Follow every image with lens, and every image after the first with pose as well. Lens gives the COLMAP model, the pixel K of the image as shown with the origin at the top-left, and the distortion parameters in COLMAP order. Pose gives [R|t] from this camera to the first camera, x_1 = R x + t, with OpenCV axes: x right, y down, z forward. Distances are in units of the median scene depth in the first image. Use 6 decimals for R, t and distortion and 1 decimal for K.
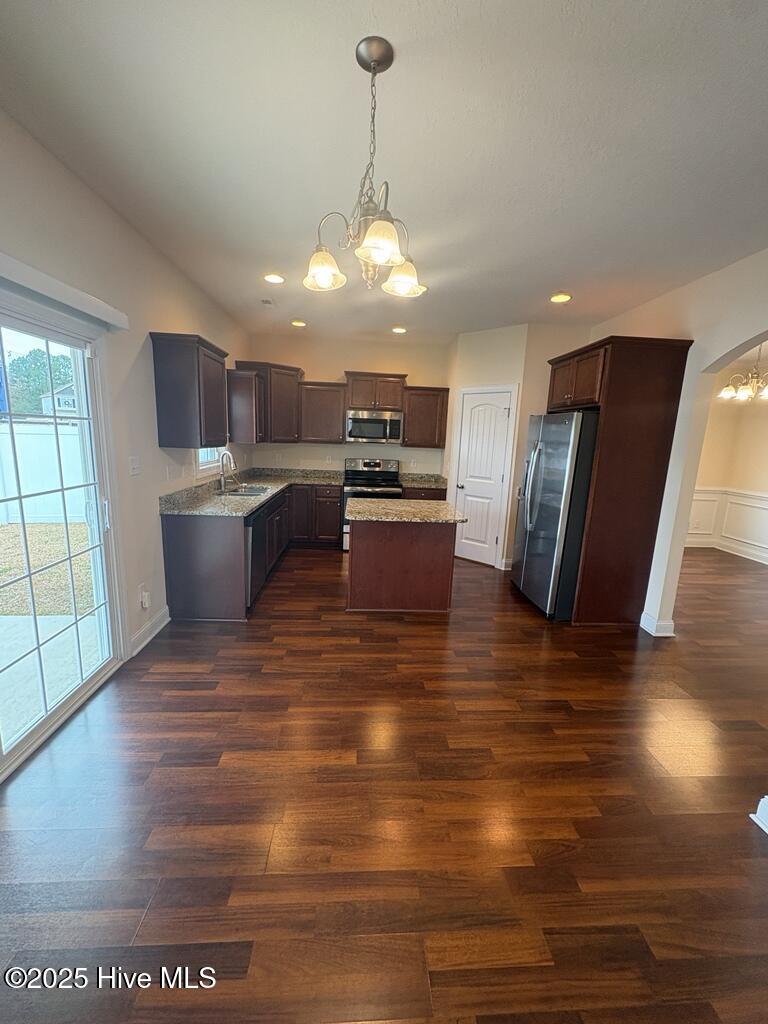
lens RADIAL K [[409.3, 0, 383.8], [0, 409.3, 512.3], [0, 0, 1]] dist [0.003972, -0.000681]
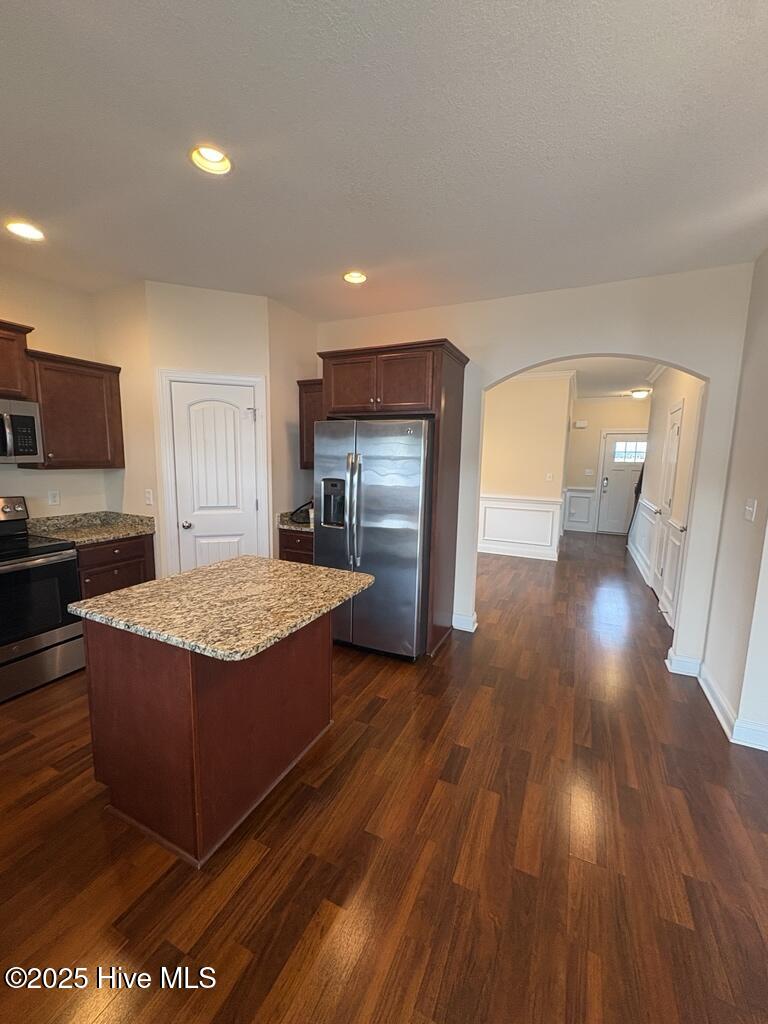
lens RADIAL K [[409.3, 0, 385.0], [0, 409.3, 514.5], [0, 0, 1]] dist [0.003972, -0.000681]
pose [[0.483198, -0.155611, 0.861571, -0.205361], [0.163790, 0.982771, 0.085642, -0.081255], [-0.860054, 0.099734, 0.500360, 0.394046]]
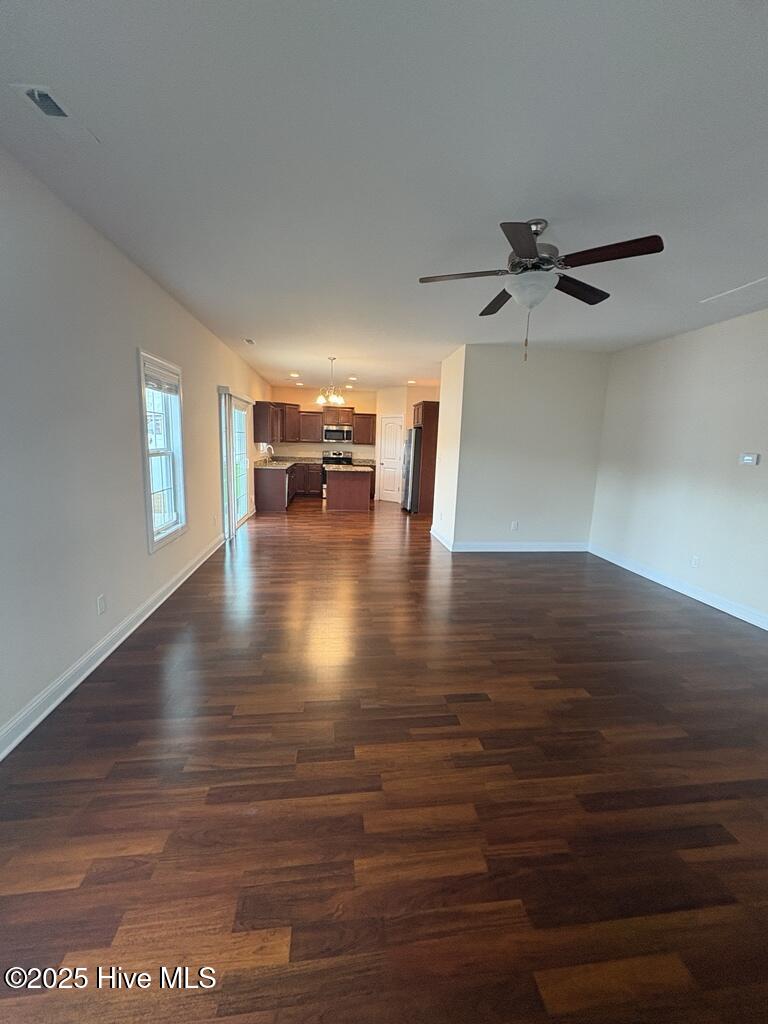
lens RADIAL K [[409.3, 0, 384.4], [0, 409.3, 508.8], [0, 0, 1]] dist [0.003972, -0.000681]
pose [[0.998160, -0.017718, 0.057995, 0.077734], [0.019106, 0.999542, -0.023478, 0.196019], [-0.057552, 0.024542, 0.998041, -0.946632]]
